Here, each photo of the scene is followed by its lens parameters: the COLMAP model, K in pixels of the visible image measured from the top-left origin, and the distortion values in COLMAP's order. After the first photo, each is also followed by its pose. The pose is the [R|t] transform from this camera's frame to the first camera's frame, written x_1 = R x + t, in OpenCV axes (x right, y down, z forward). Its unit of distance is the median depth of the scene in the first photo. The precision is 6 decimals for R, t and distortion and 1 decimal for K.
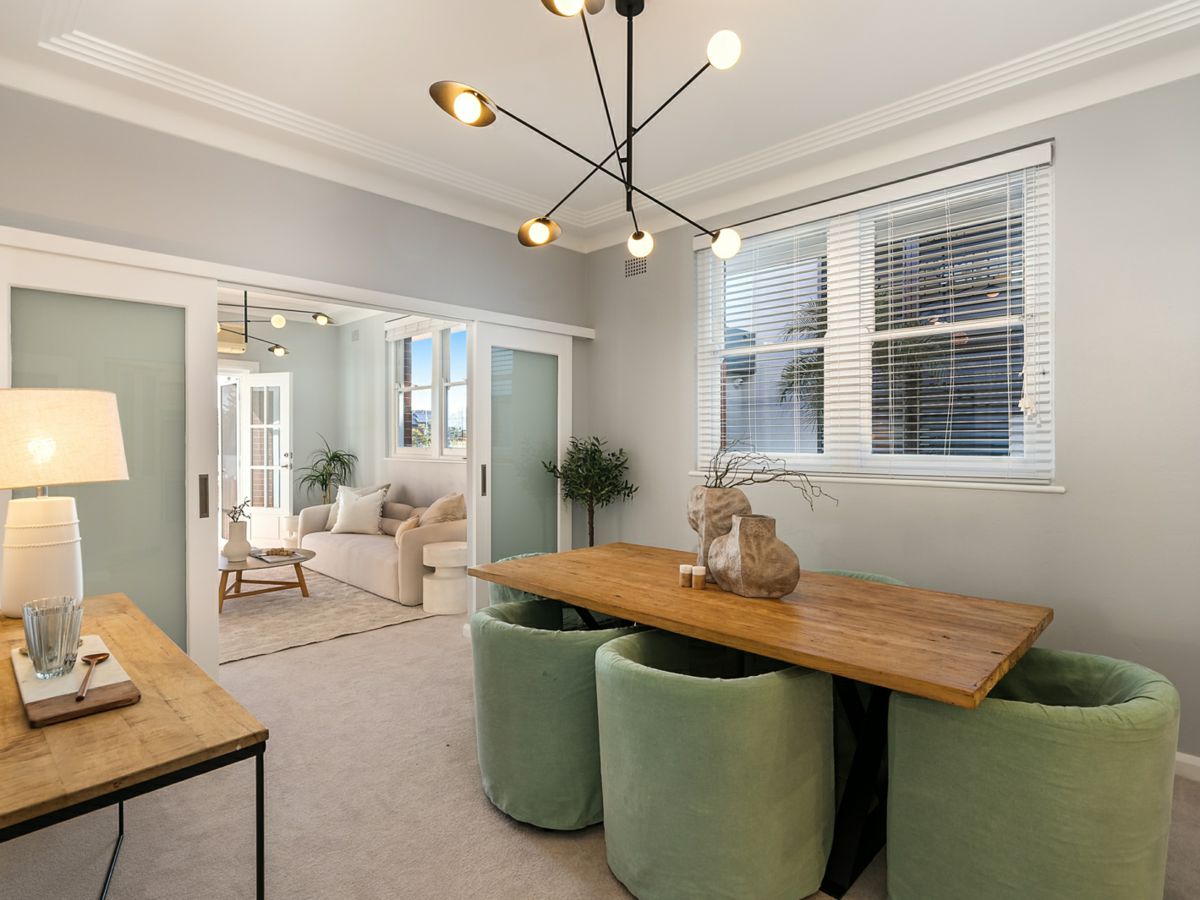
lens RADIAL K [[614.8, 0, 611.5], [0, 614.8, 449.2], [0, 0, 1]] dist [-0.006177, 0.000870]
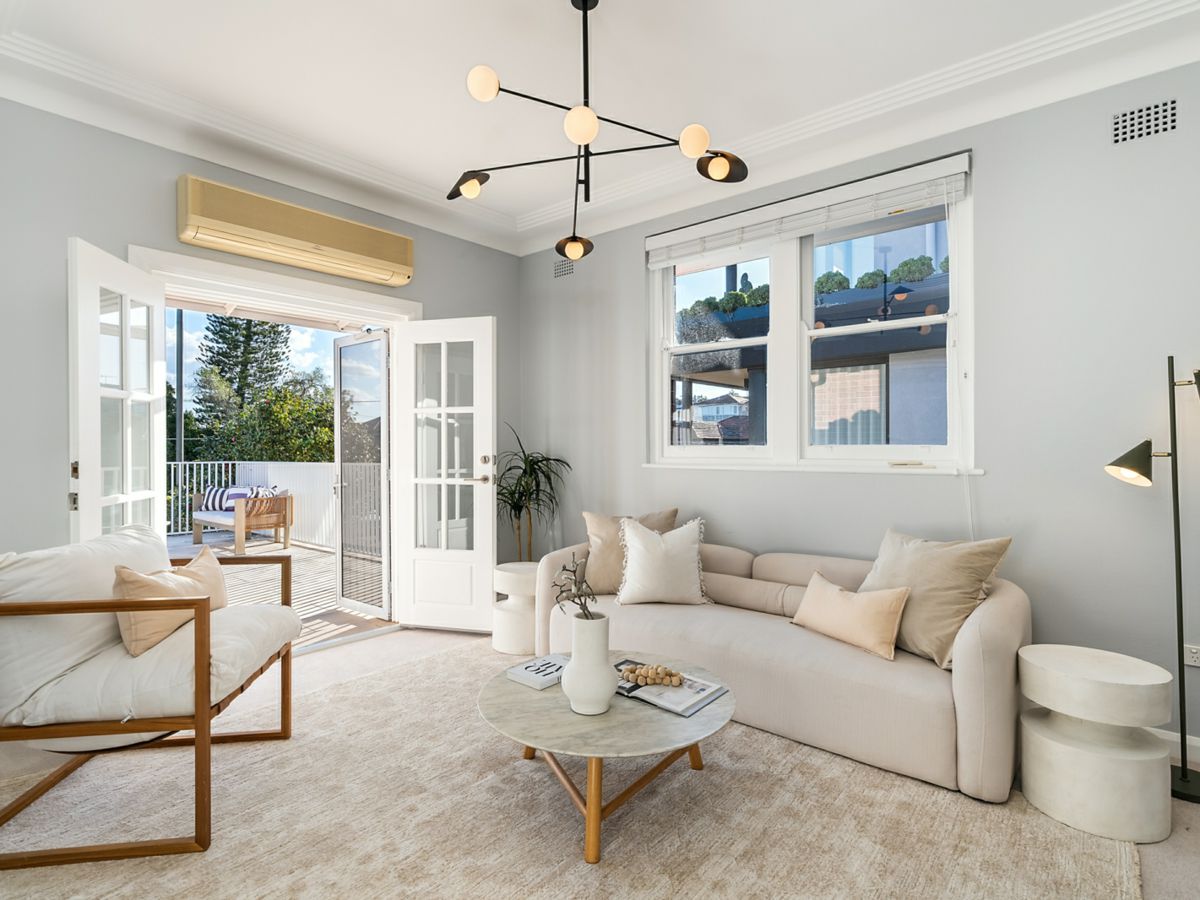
lens RADIAL K [[614.8, 0, 570.8], [0, 614.8, 447.1], [0, 0, 1]] dist [-0.006177, 0.000870]
pose [[0.999370, -0.007759, 0.034629, -0.457290], [0.008061, 0.999930, -0.008606, 0.003271], [-0.034560, 0.008879, 0.999363, 0.409344]]
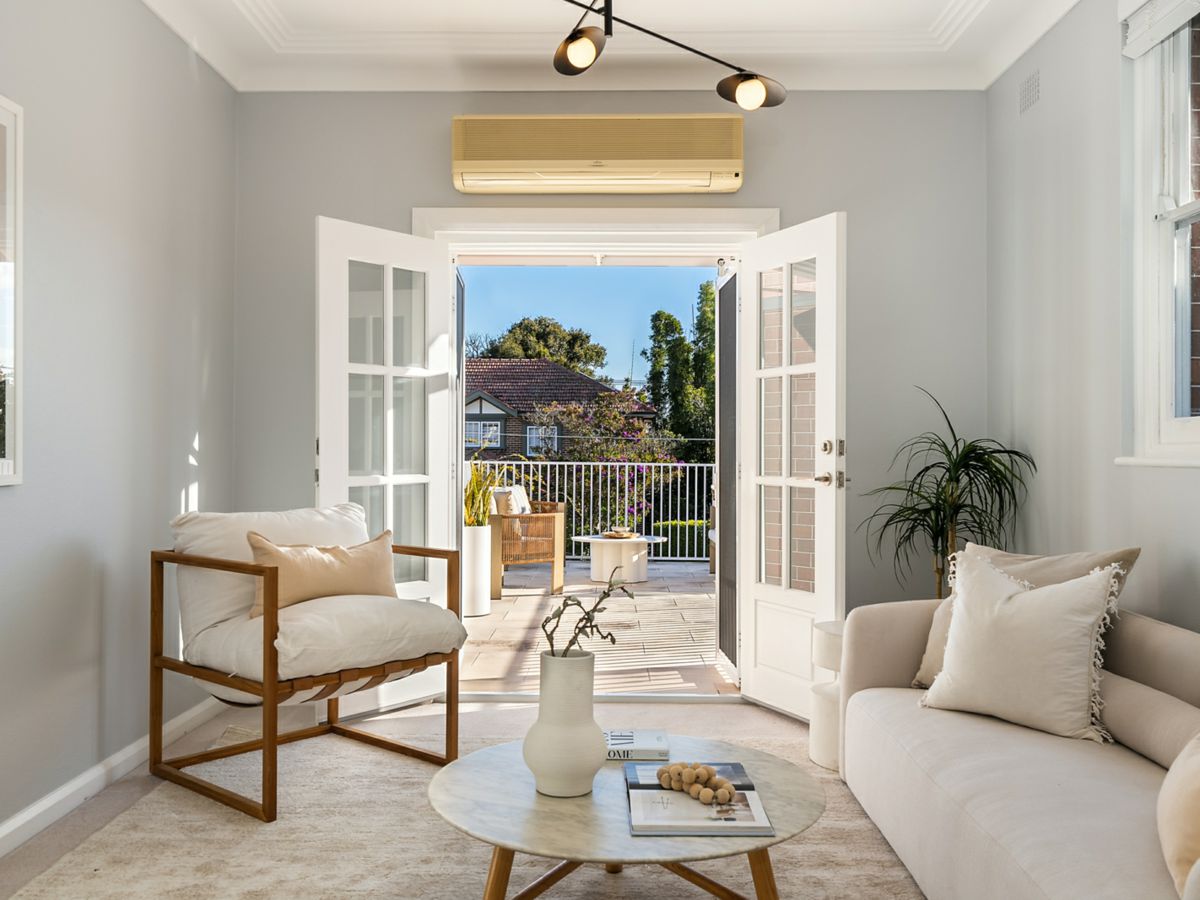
lens RADIAL K [[1041.9, 0, 605.4], [0, 1041.9, 452.2], [0, 0, 1]] dist [-0.004883, 0.002002]
pose [[0.678038, -0.003932, -0.735016, -0.171143], [-0.009161, 0.999863, -0.013799, 0.021345], [0.734970, 0.016090, 0.677909, 0.485294]]
